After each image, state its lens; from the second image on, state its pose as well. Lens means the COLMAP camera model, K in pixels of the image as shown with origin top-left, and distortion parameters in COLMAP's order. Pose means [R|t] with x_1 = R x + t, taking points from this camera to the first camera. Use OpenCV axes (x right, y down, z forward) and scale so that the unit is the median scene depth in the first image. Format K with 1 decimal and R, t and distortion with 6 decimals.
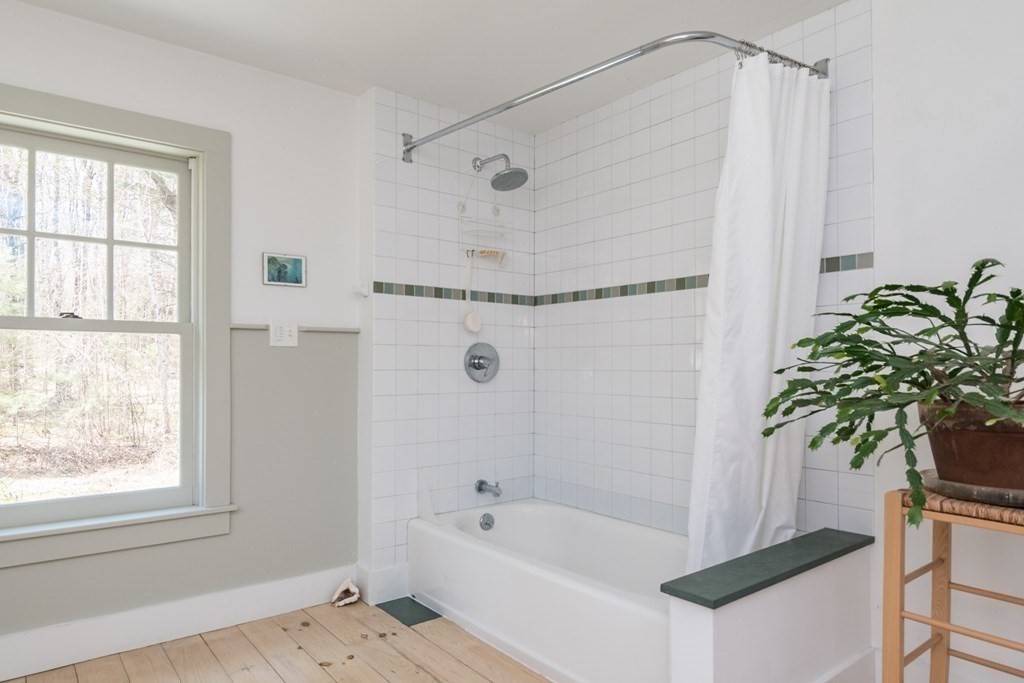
lens RADIAL K [[634.1, 0, 510.6], [0, 634.1, 350.1], [0, 0, 1]] dist [-0.007240, -0.003406]
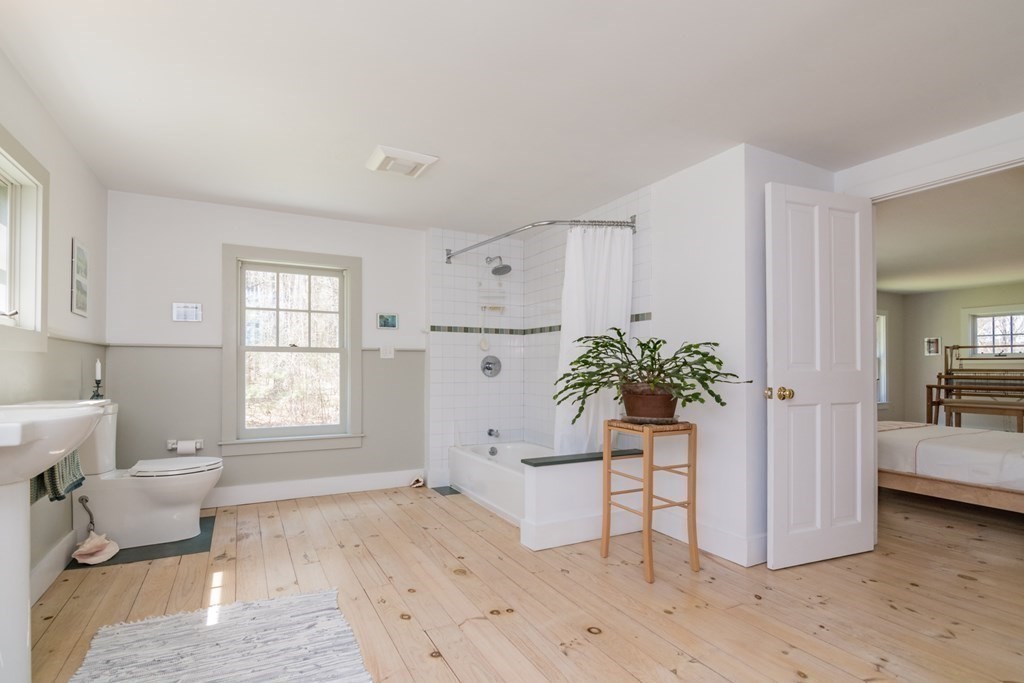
lens RADIAL K [[509.9, 0, 515.2], [0, 509.9, 351.7], [0, 0, 1]] dist [-0.002326, -0.000673]
pose [[0.984386, -0.005228, -0.175946, 0.318301], [0.003815, 0.999958, -0.008368, -0.011169], [0.175982, 0.007566, 0.984364, -0.515289]]
